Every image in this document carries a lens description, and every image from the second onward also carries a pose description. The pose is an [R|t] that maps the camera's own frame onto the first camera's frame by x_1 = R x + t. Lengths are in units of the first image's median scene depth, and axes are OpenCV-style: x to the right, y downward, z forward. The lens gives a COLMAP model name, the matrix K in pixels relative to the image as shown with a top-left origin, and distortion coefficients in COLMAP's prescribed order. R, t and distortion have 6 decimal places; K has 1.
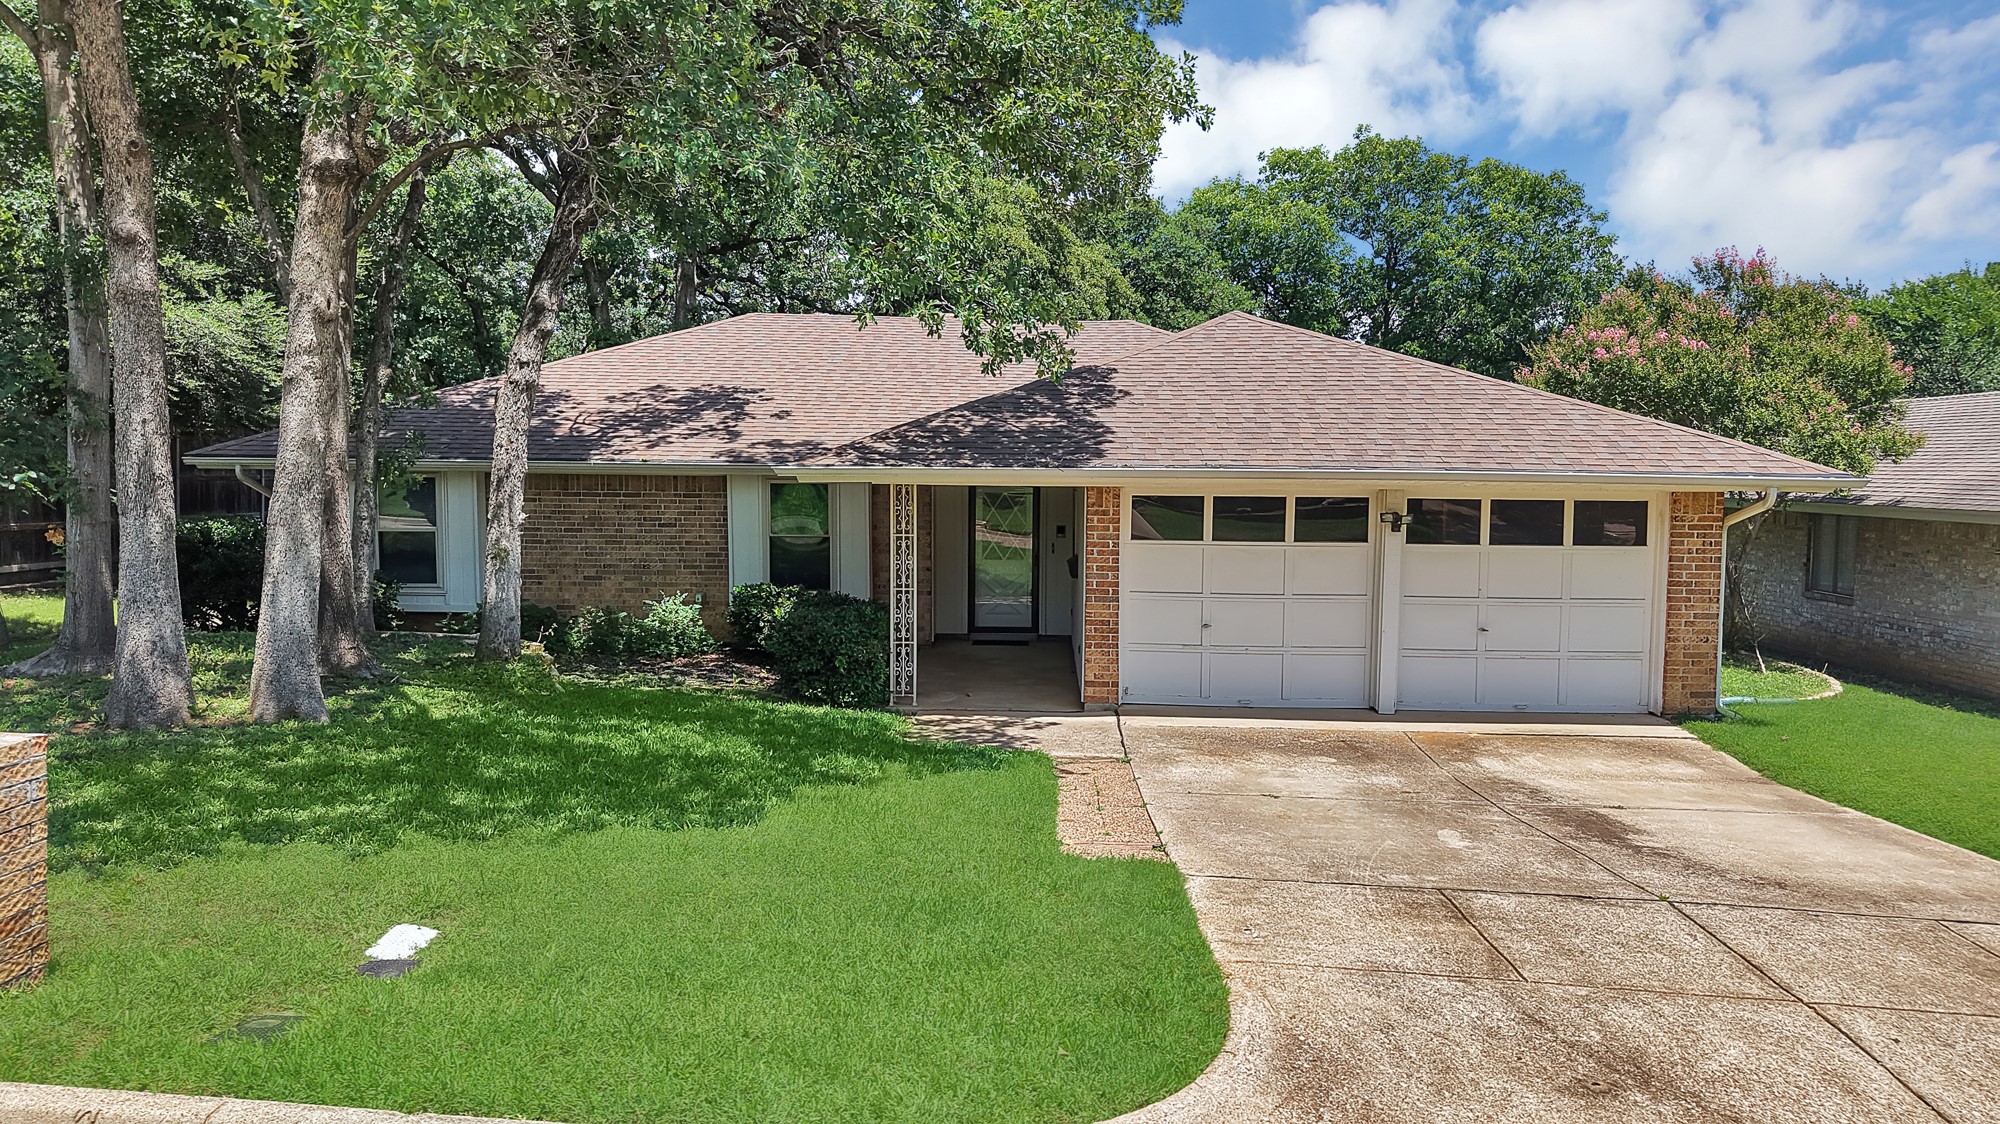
lens RADIAL K [[1472.5, 0, 1005.6], [0, 1472.5, 523.1], [0, 0, 1]] dist [0.051608, -0.054576]
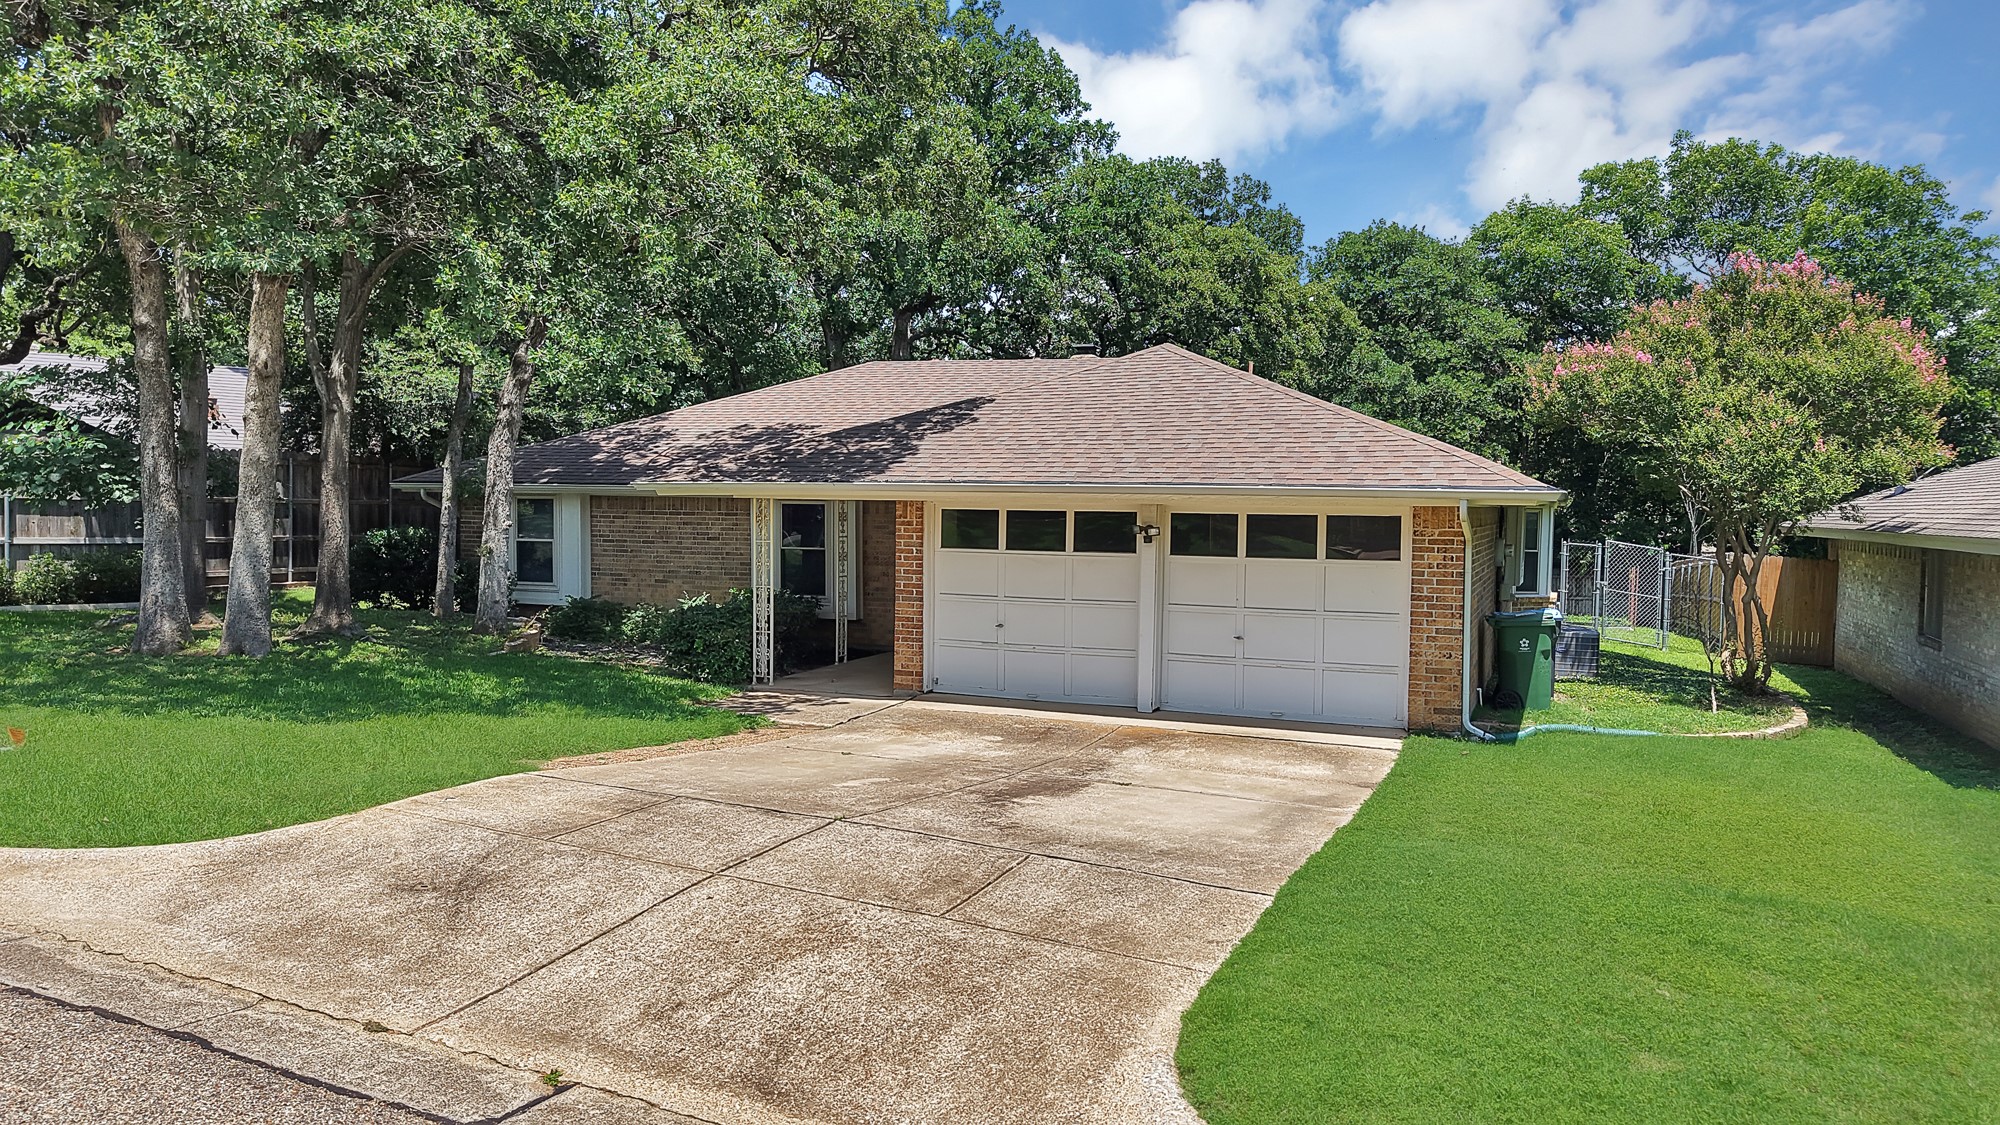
lens RADIAL K [[1457.1, 0, 937.8], [0, 1457.1, 561.5], [0, 0, 1]] dist [0.071550, -0.218567]
pose [[0.921695, 0.018008, -0.387497, 0.522803], [-0.020268, 0.999793, -0.001746, 0.023791], [0.387385, 0.009463, 0.921869, -0.034724]]
